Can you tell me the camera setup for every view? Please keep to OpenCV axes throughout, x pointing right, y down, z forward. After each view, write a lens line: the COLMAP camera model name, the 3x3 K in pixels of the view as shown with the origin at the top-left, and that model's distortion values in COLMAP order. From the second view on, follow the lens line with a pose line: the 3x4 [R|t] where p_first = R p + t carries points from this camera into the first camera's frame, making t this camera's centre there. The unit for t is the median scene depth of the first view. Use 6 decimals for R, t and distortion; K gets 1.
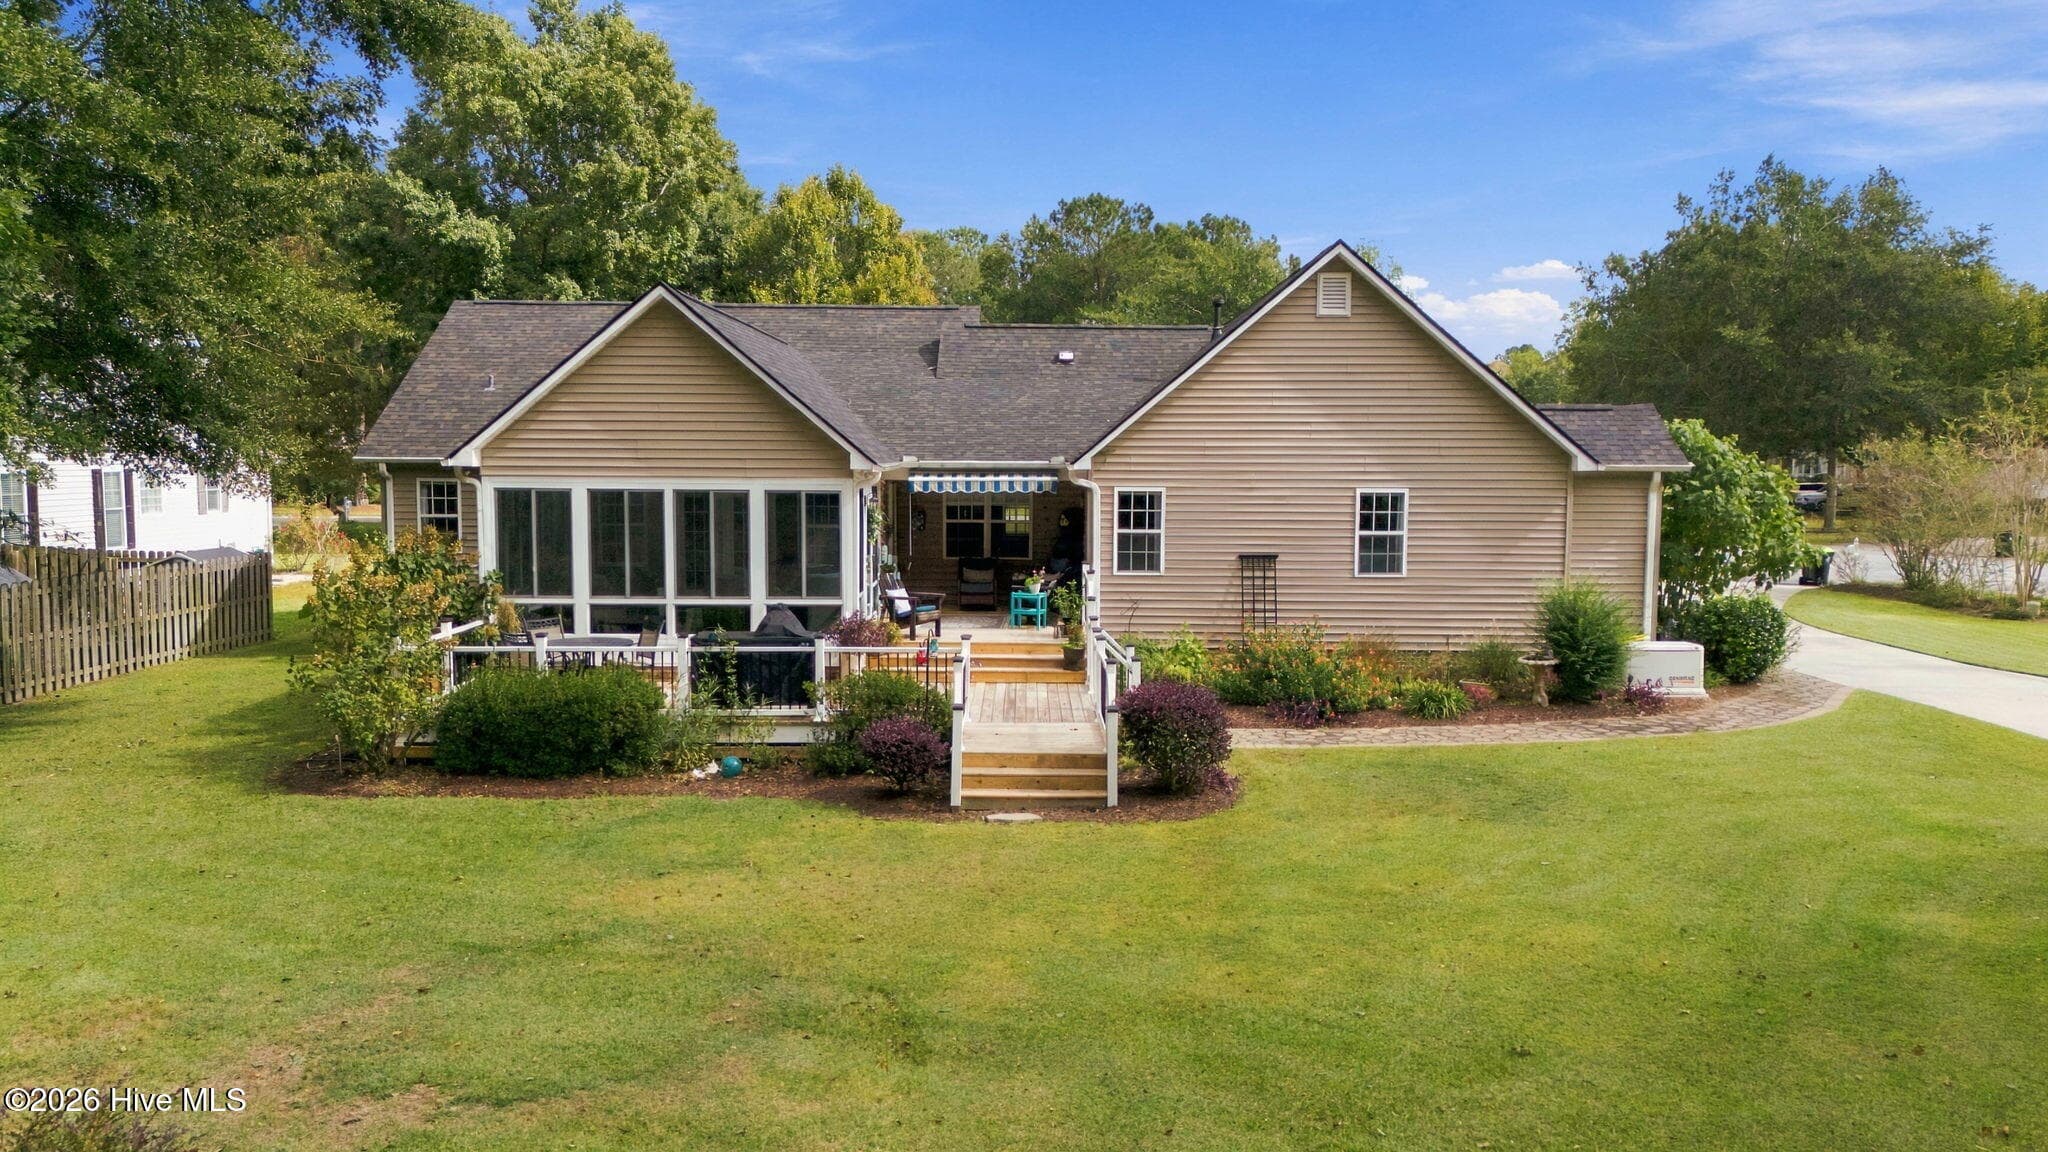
lens RADIAL K [[1425.4, 0, 1024.0], [0, 1425.4, 576.0], [0, 0, 1]] dist [0.115327, -0.257075]
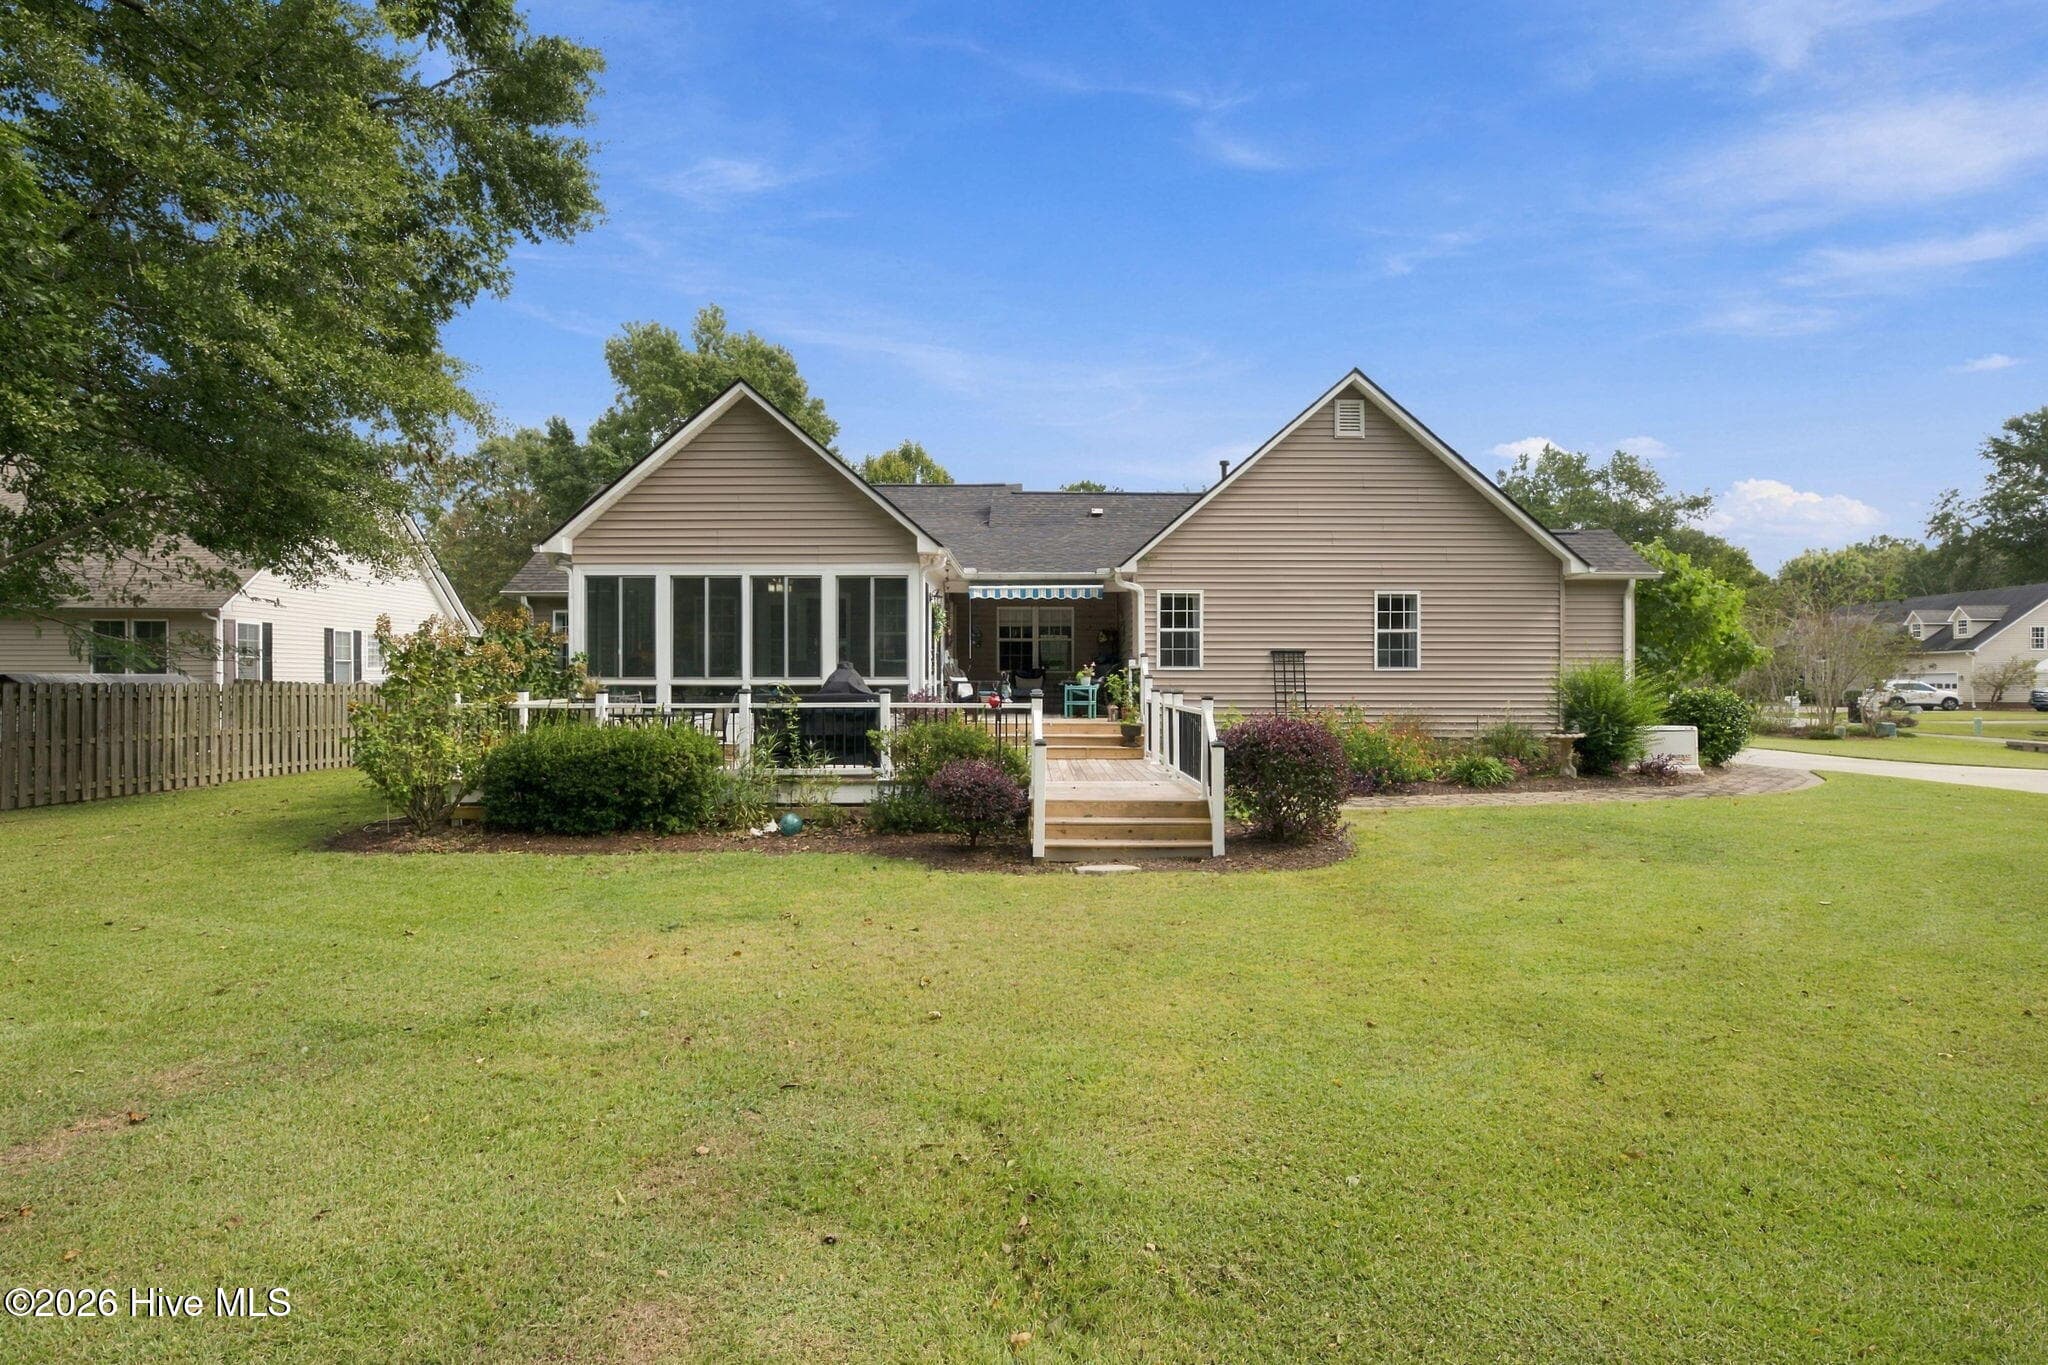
lens RADIAL K [[936.4, 0, 1026.3], [0, 936.4, 686.5], [0, 0, 1]] dist [-0.015309, 0.000395]
pose [[0.999975, -0.006334, -0.003084, -0.039863], [0.006065, 0.996727, -0.080610, 0.078098], [0.003584, 0.080589, 0.996741, 0.321239]]
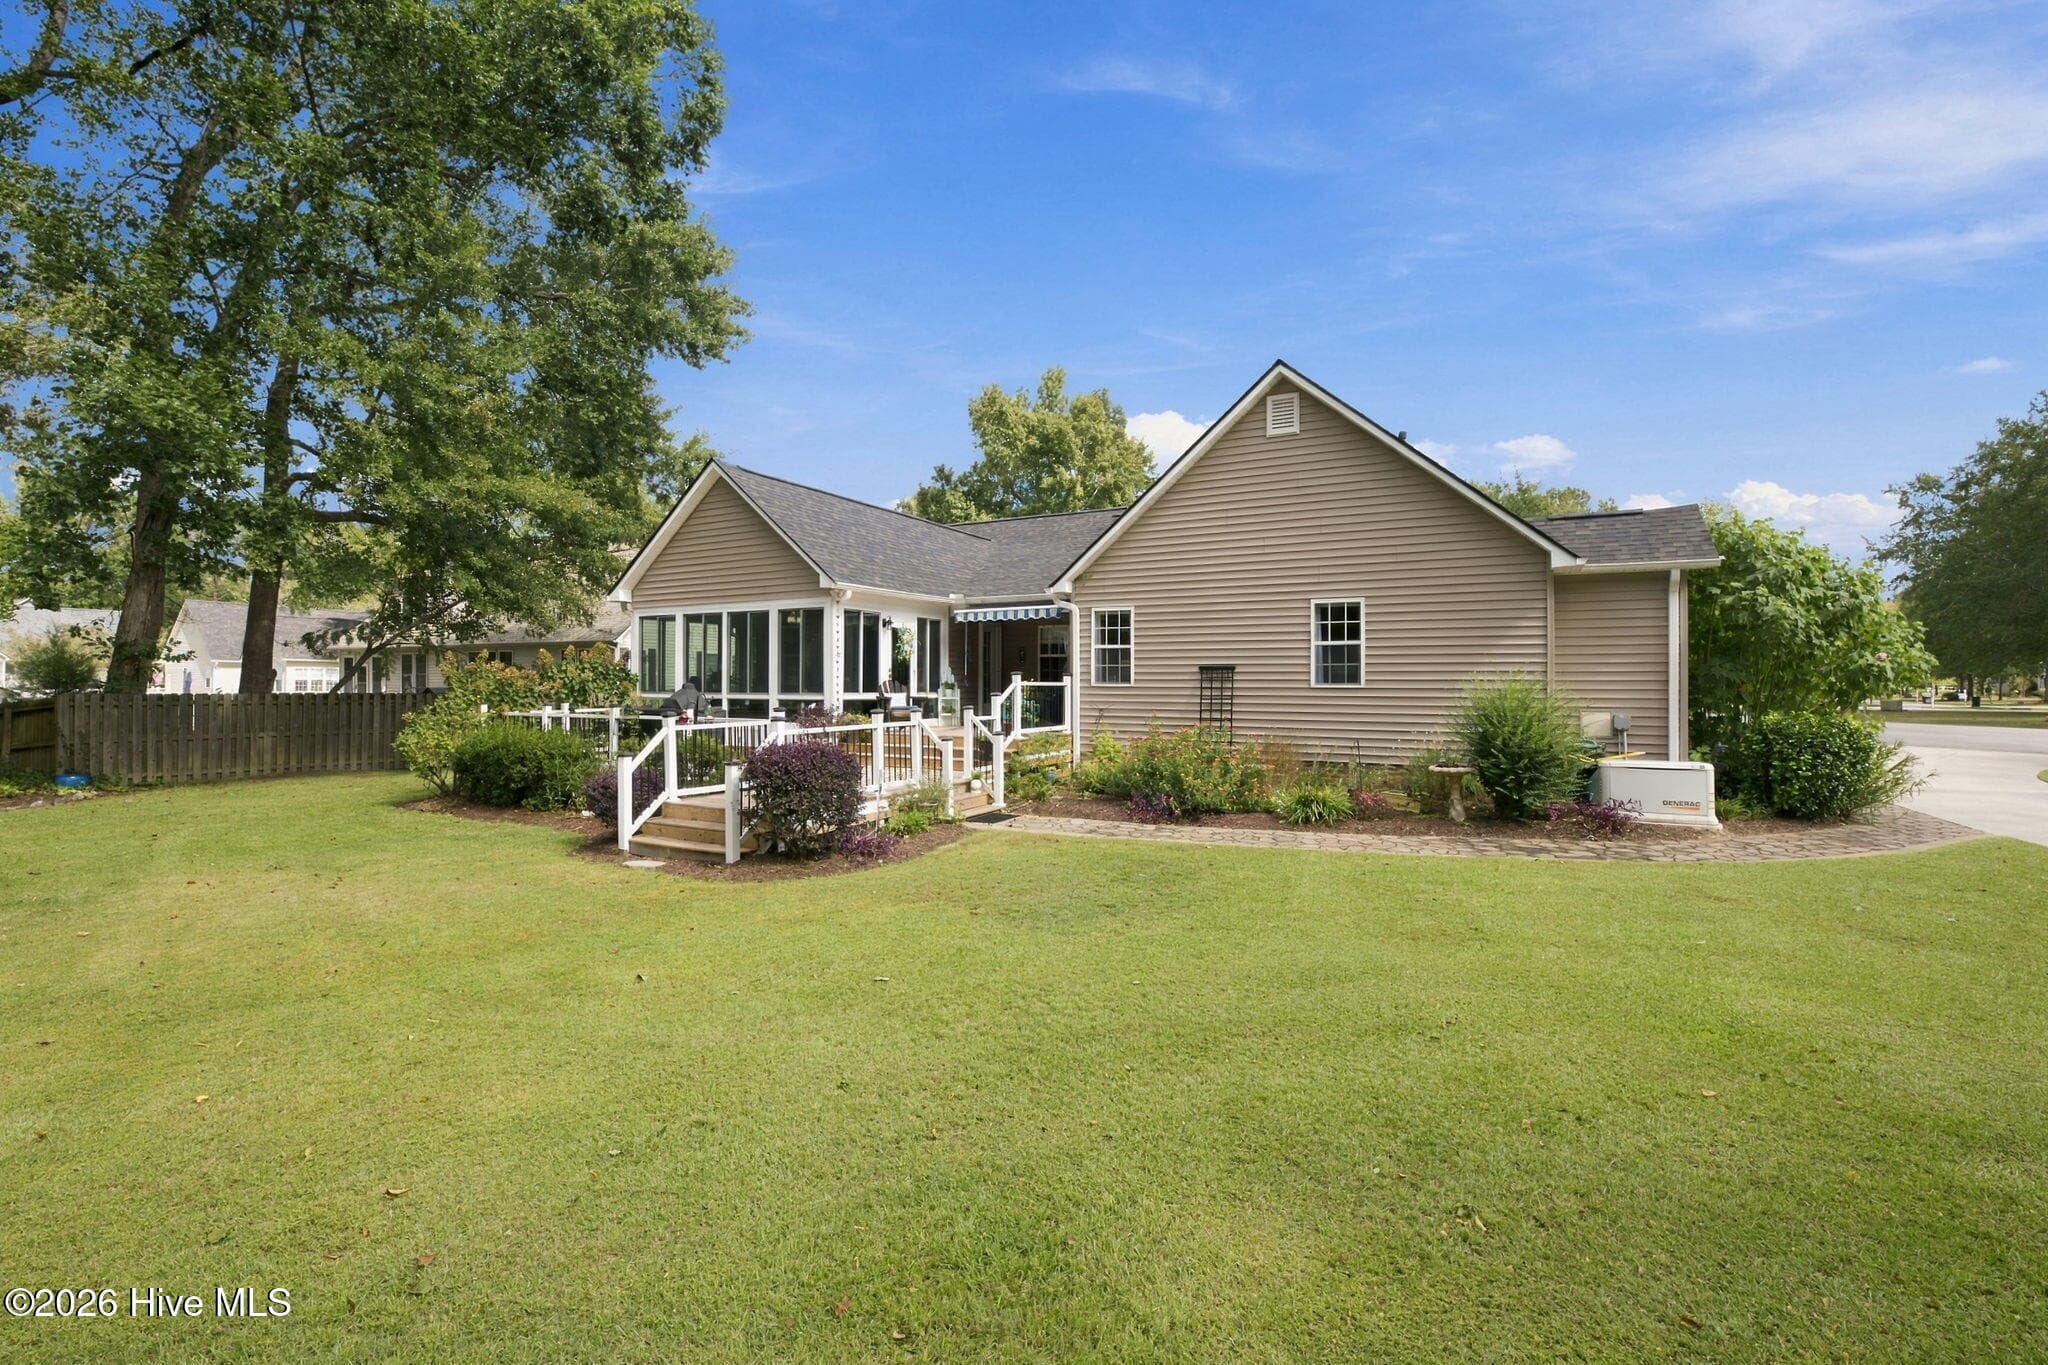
lens RADIAL K [[872.2, 0, 1055.9], [0, 872.2, 682.5], [0, 0, 1]] dist [-0.033177, 0.000014]
pose [[0.888027, -0.006180, -0.459750, 0.397375], [-0.035683, 0.995968, -0.082312, 0.060364], [0.458405, 0.089501, 0.884225, 0.432660]]
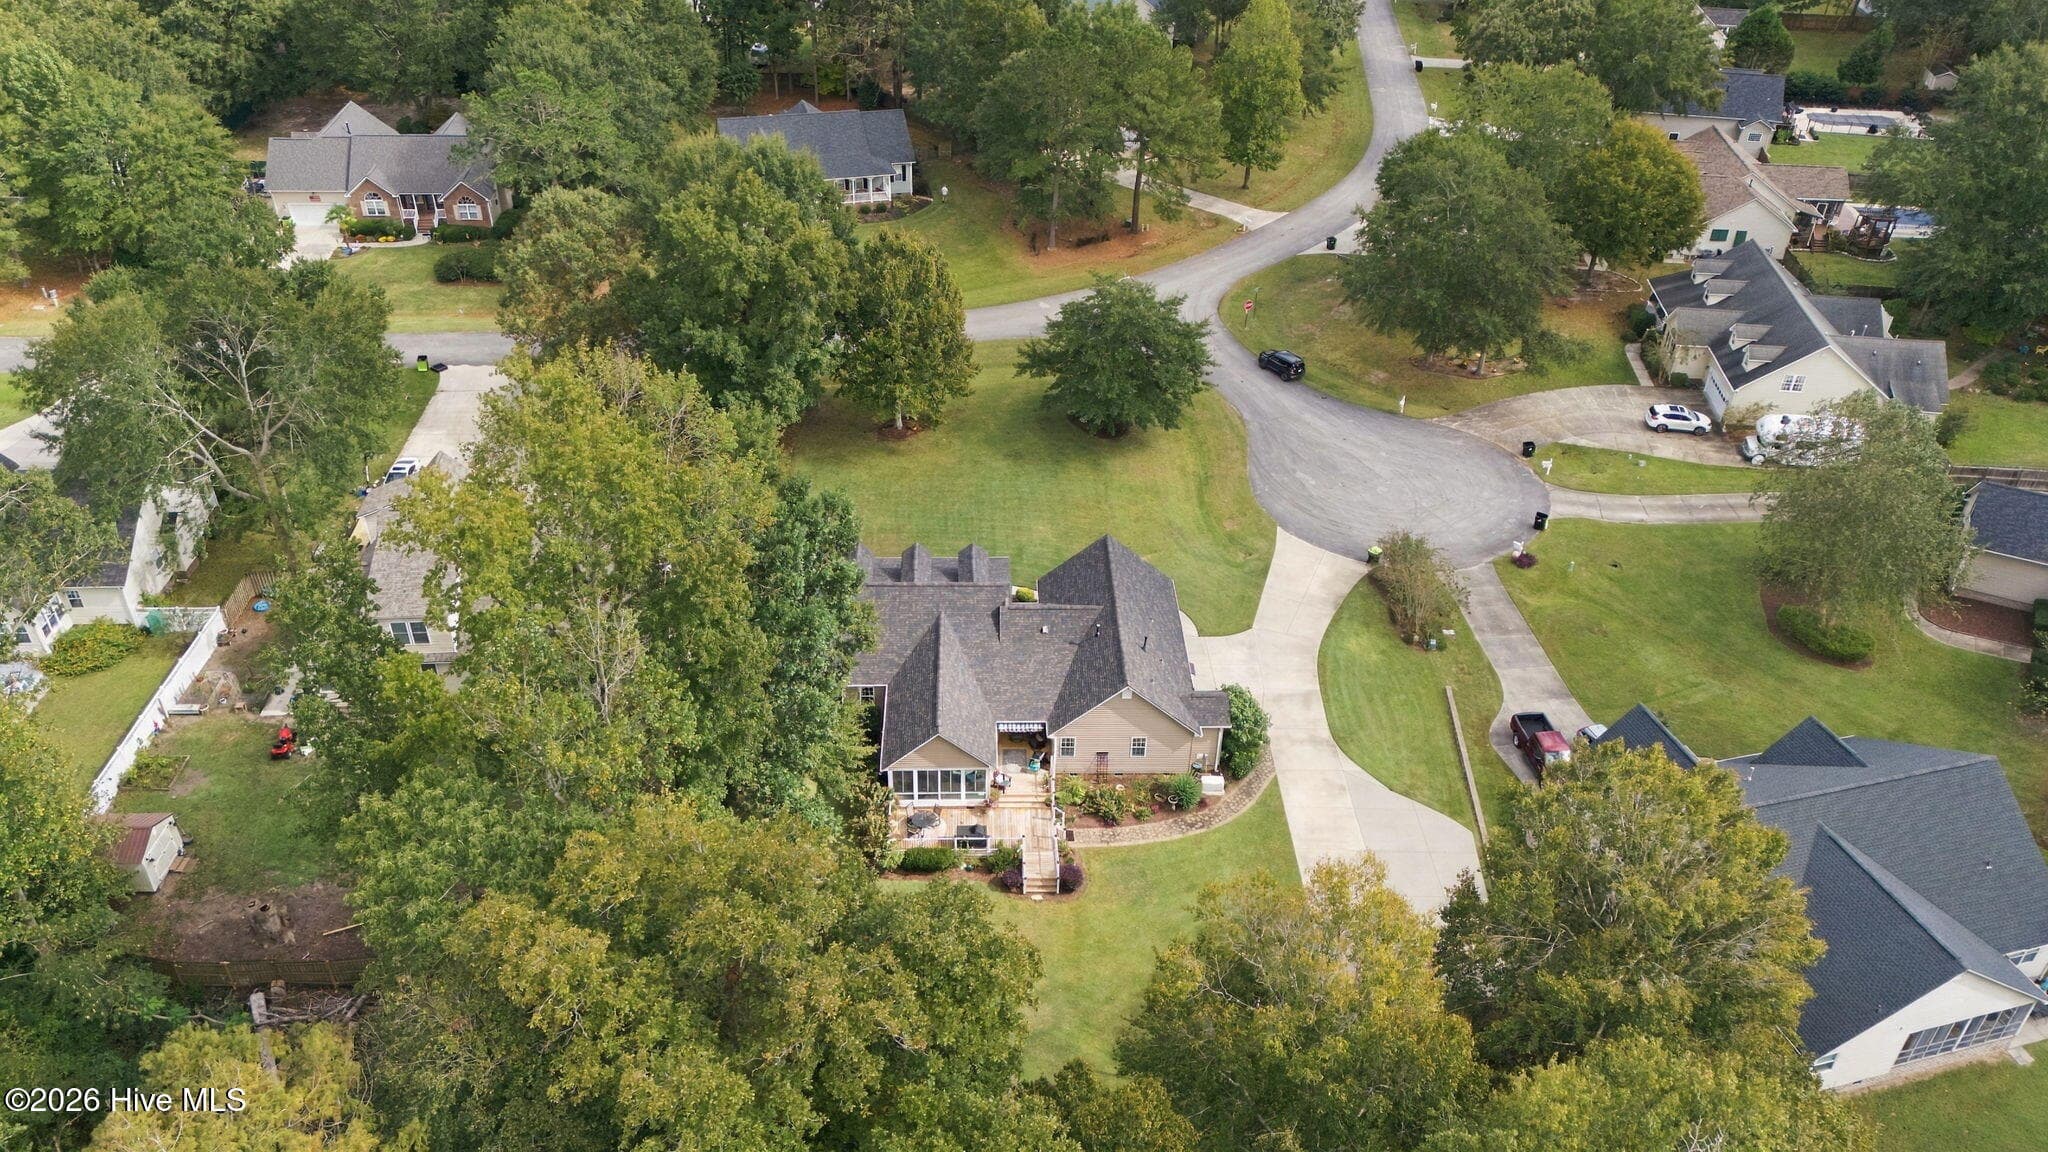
lens RADIAL K [[1425.4, 0, 1024.0], [0, 1425.4, 576.0], [0, 0, 1]] dist [0.115327, -0.257075]
pose [[0.999459, -0.002820, 0.032769, -0.149026], [-0.014051, 0.864222, 0.502915, -2.348040], [-0.029738, -0.503103, 0.863715, -1.928115]]
